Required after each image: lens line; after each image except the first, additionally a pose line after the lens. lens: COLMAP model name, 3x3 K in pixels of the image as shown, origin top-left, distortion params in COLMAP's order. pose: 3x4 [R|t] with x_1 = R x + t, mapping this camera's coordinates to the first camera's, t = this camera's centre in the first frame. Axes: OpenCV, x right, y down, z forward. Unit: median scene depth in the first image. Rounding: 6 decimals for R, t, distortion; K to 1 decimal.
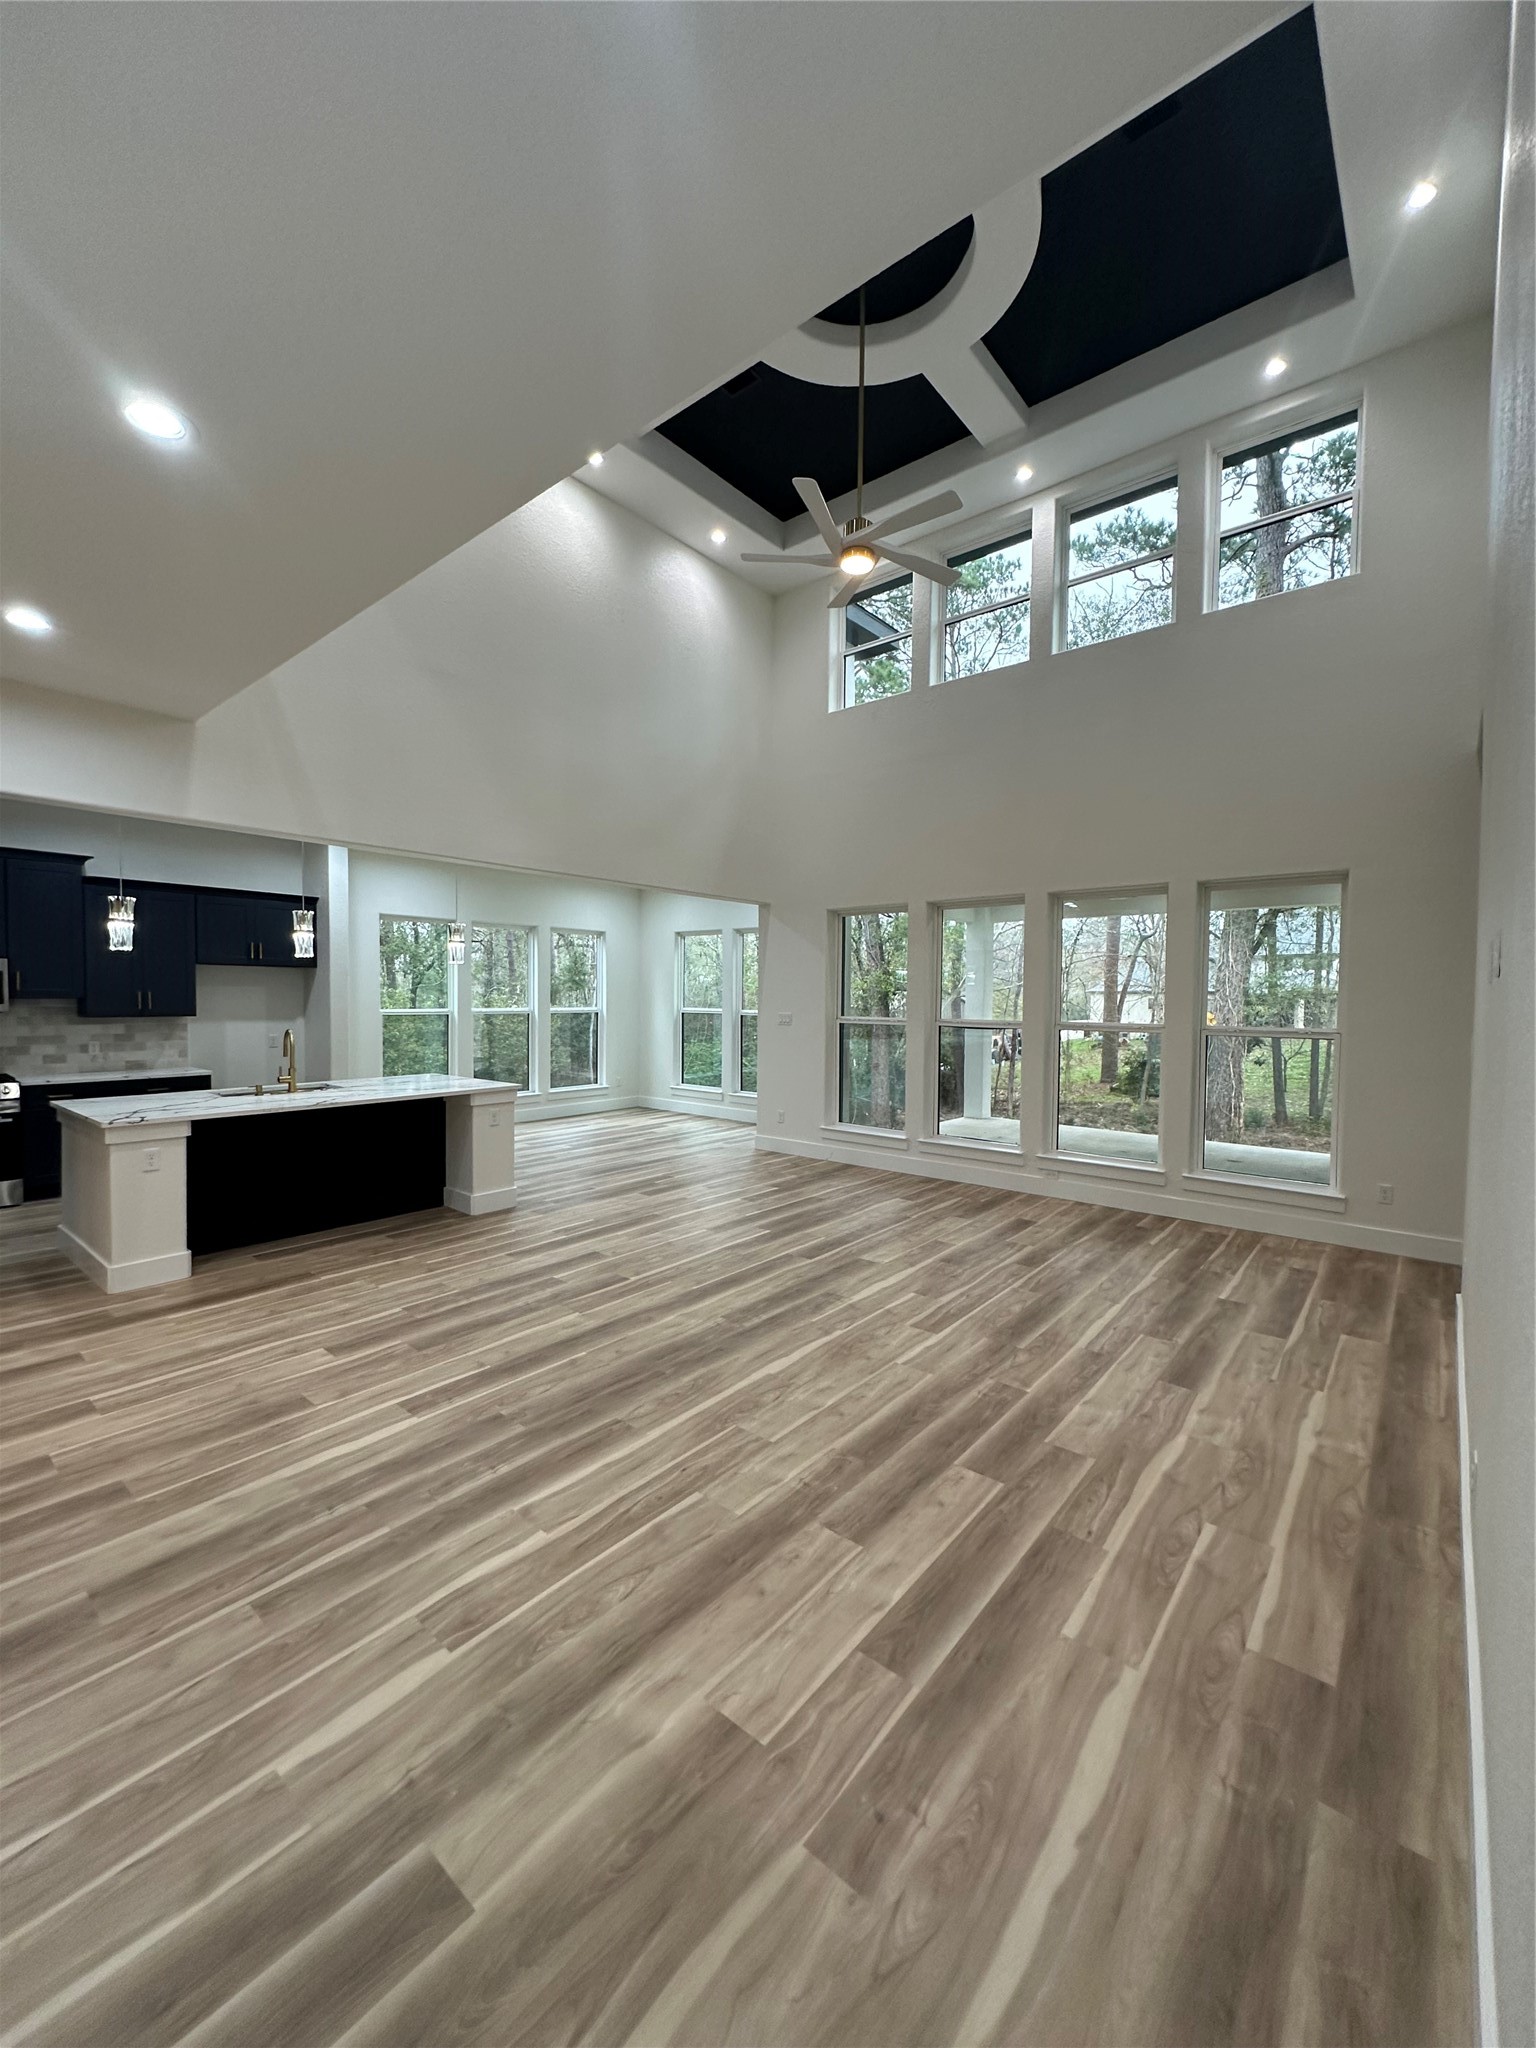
lens RADIAL K [[815.5, 0, 774.2], [0, 815.5, 1022.0], [0, 0, 1]] dist [0.001294, 0.000313]
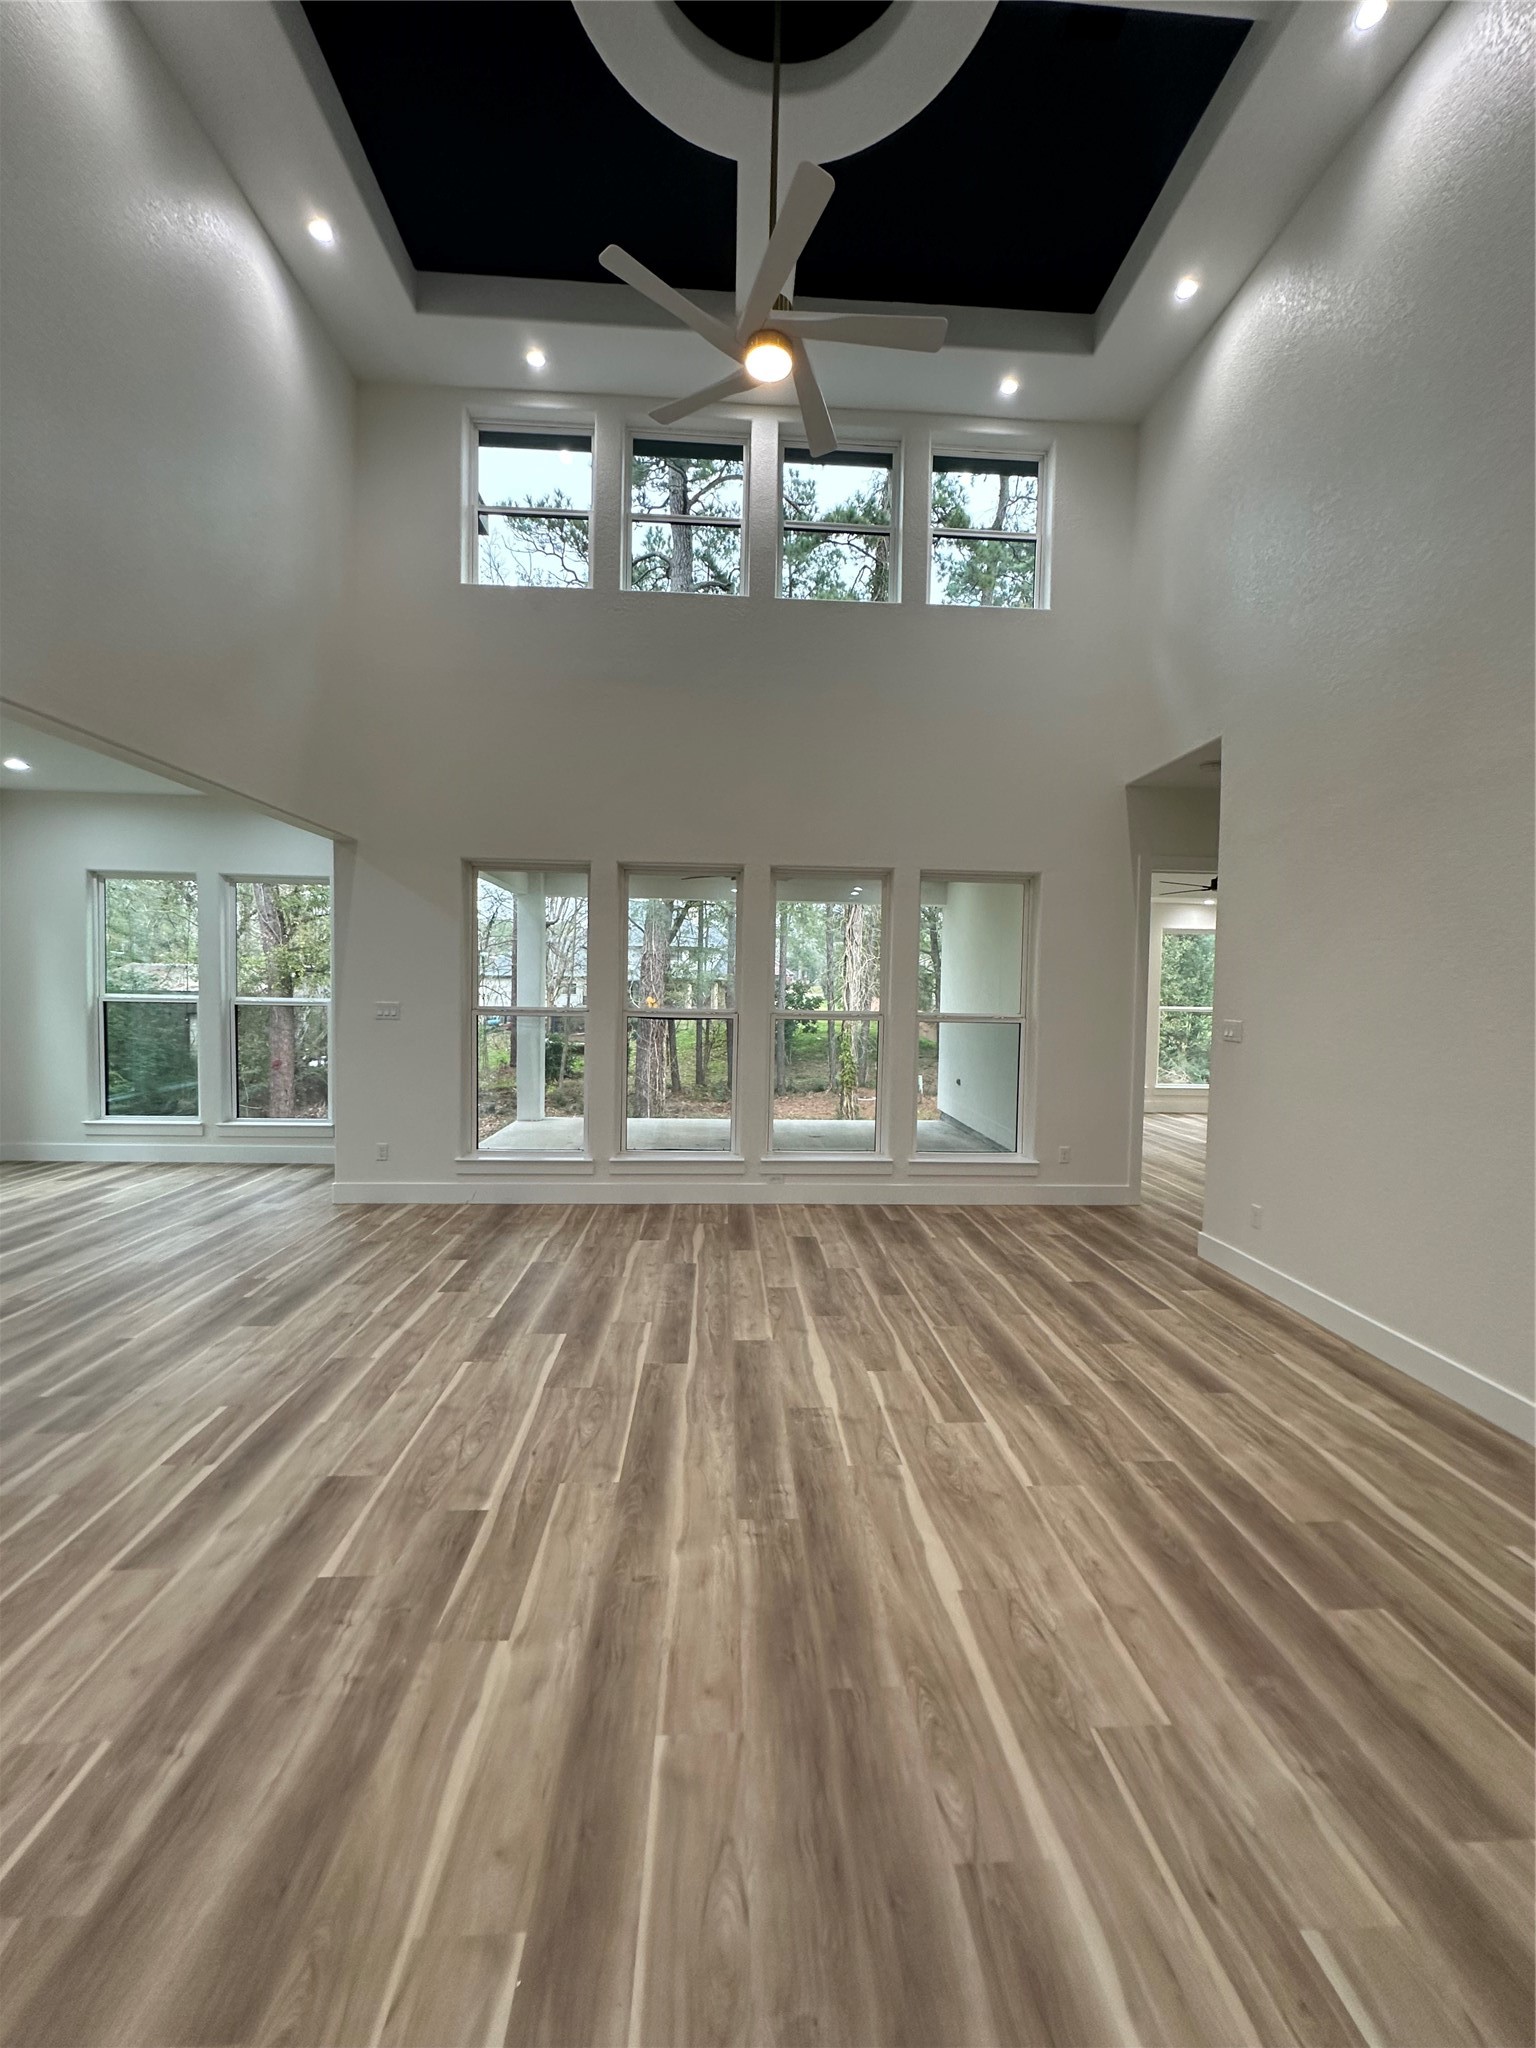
lens RADIAL K [[815.5, 0, 769.8], [0, 815.5, 1020.2], [0, 0, 1]] dist [0.001294, 0.000313]
pose [[0.733942, -0.022165, 0.678850, -0.411391], [0.010528, 0.999719, 0.021259, -0.012687], [-0.679130, -0.008456, 0.733969, 0.510807]]
